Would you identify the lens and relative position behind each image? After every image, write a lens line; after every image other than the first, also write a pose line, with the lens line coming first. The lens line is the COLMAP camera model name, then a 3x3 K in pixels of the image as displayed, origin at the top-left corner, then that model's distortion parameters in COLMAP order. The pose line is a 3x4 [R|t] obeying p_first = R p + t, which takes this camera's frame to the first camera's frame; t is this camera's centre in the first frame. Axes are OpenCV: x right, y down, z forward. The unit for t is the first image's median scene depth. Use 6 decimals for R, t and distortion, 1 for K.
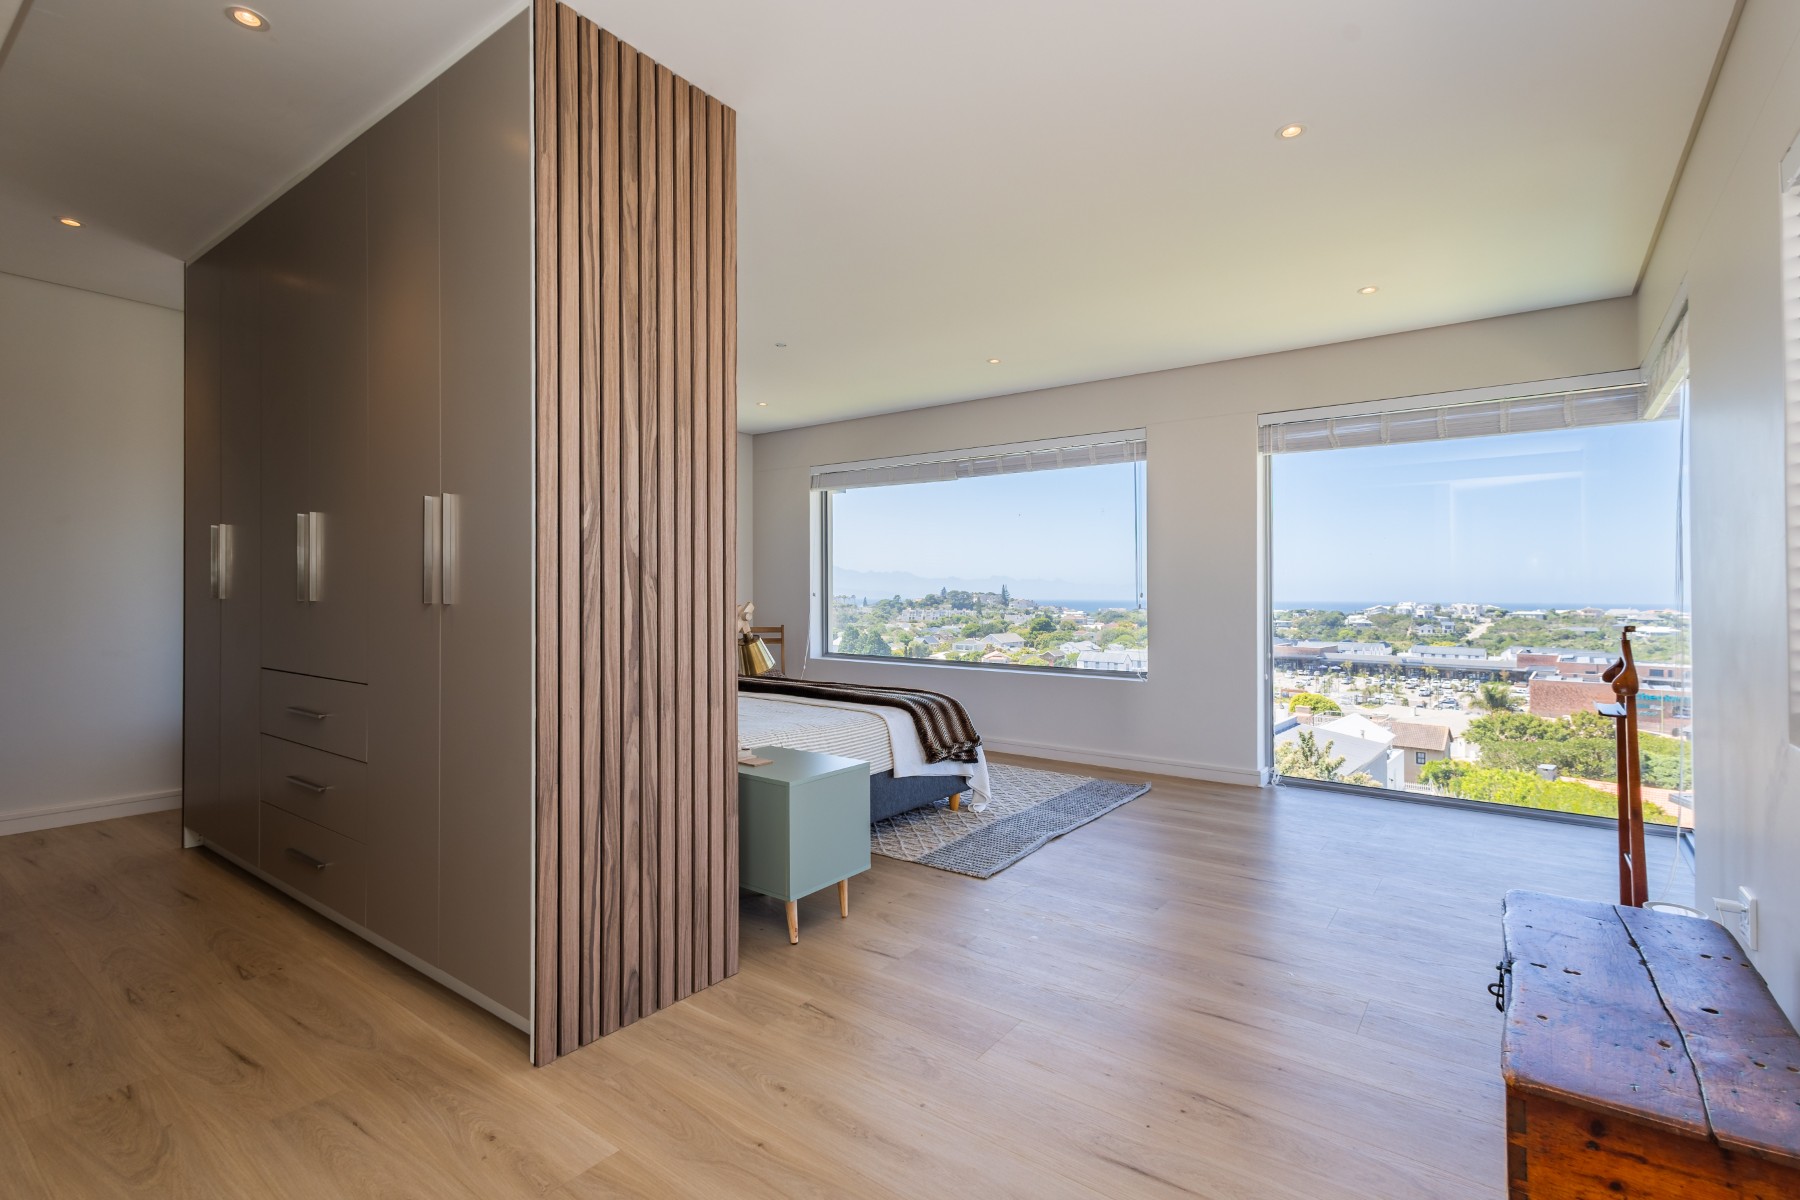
lens RADIAL K [[839.3, 0, 912.4], [0, 839.3, 593.4], [0, 0, 1]] dist [0.012707, -0.000435]
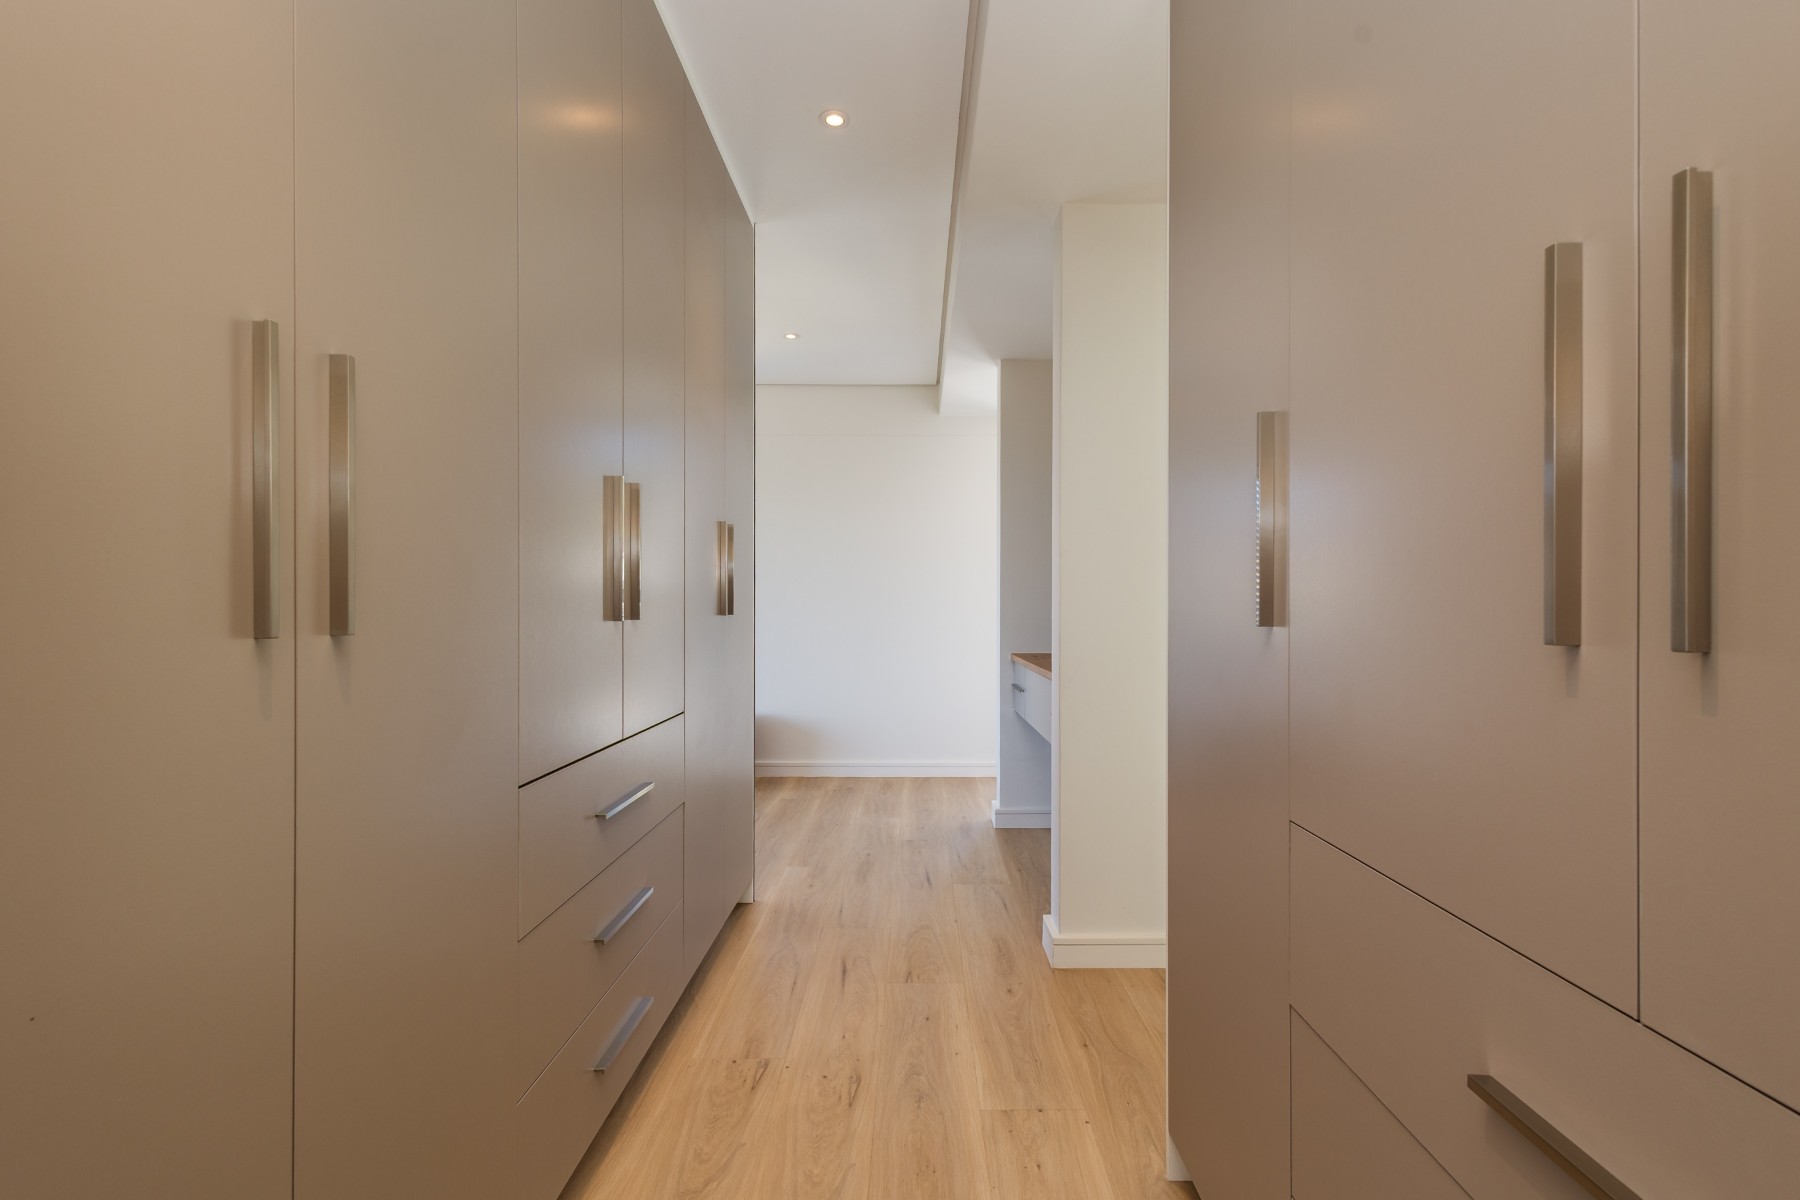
lens RADIAL K [[839.3, 0, 900.6], [0, 839.3, 604.5], [0, 0, 1]] dist [0.012707, -0.000435]
pose [[-0.577994, 0.000925, 0.816040, -0.109871], [0.002983, 0.999995, 0.000980, 0.000190], [-0.816036, 0.003001, -0.577994, 0.097799]]
